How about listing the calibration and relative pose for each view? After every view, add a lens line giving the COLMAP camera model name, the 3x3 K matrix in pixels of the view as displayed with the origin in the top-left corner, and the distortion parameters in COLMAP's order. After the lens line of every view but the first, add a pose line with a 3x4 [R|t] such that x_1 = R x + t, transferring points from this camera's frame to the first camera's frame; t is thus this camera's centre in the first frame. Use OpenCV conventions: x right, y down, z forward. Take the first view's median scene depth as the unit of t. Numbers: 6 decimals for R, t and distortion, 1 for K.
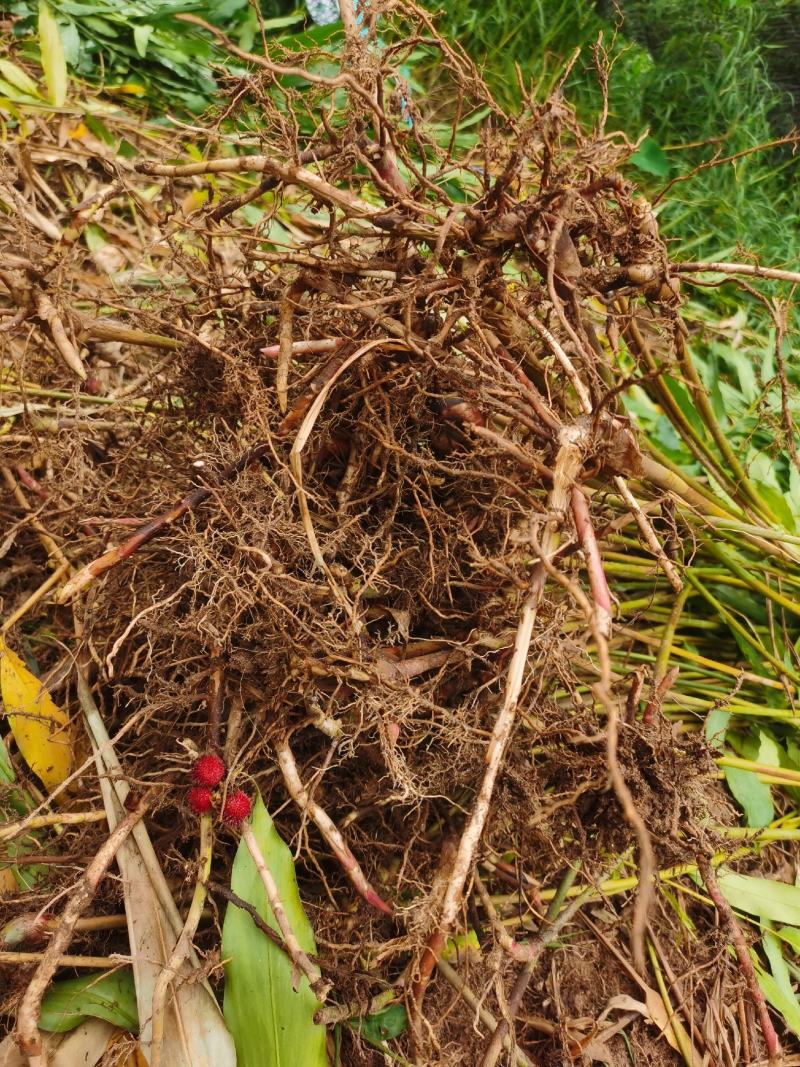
lens RADIAL K [[808.3, 0, 393.9], [0, 808.3, 555.5], [0, 0, 1]] dist [0.065640, -0.063729]
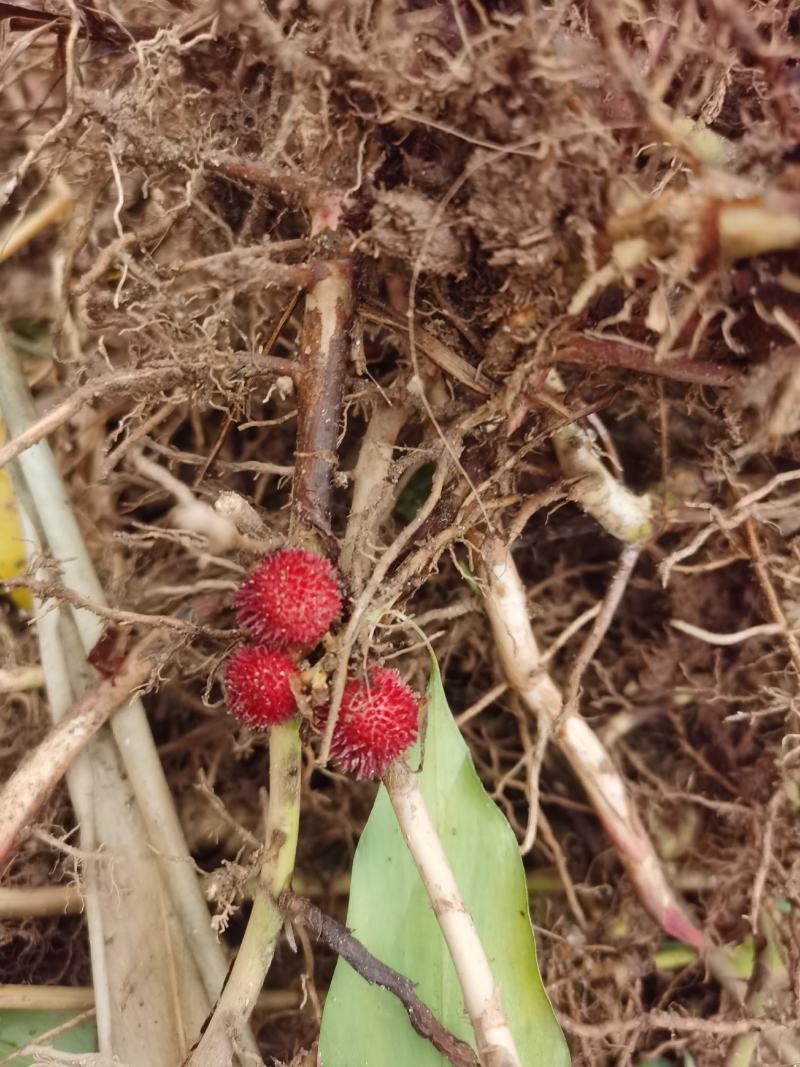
lens RADIAL K [[909.8, 0, 355.1], [0, 909.8, 535.5], [0, 0, 1]] dist [-0.015758, -0.008491]
pose [[0.979591, 0.077992, -0.185255, -0.133804], [-0.042047, 0.980773, 0.190568, 0.164631], [0.196556, -0.178890, 0.964035, 0.637400]]
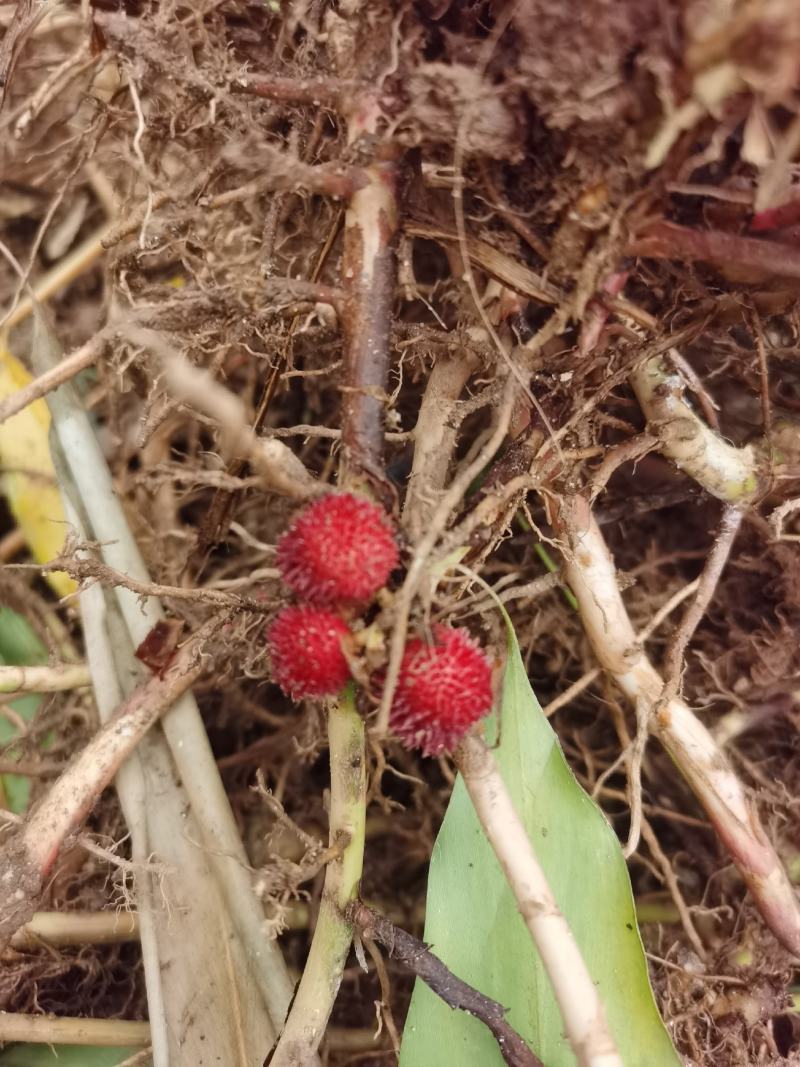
lens RADIAL K [[909.8, 0, 355.1], [0, 909.8, 535.5], [0, 0, 1]] dist [-0.015758, -0.008491]
pose [[0.960283, 0.027226, -0.277697, -0.131241], [0.011950, 0.990302, 0.138415, 0.206184], [0.278772, -0.136236, 0.950645, 0.673894]]
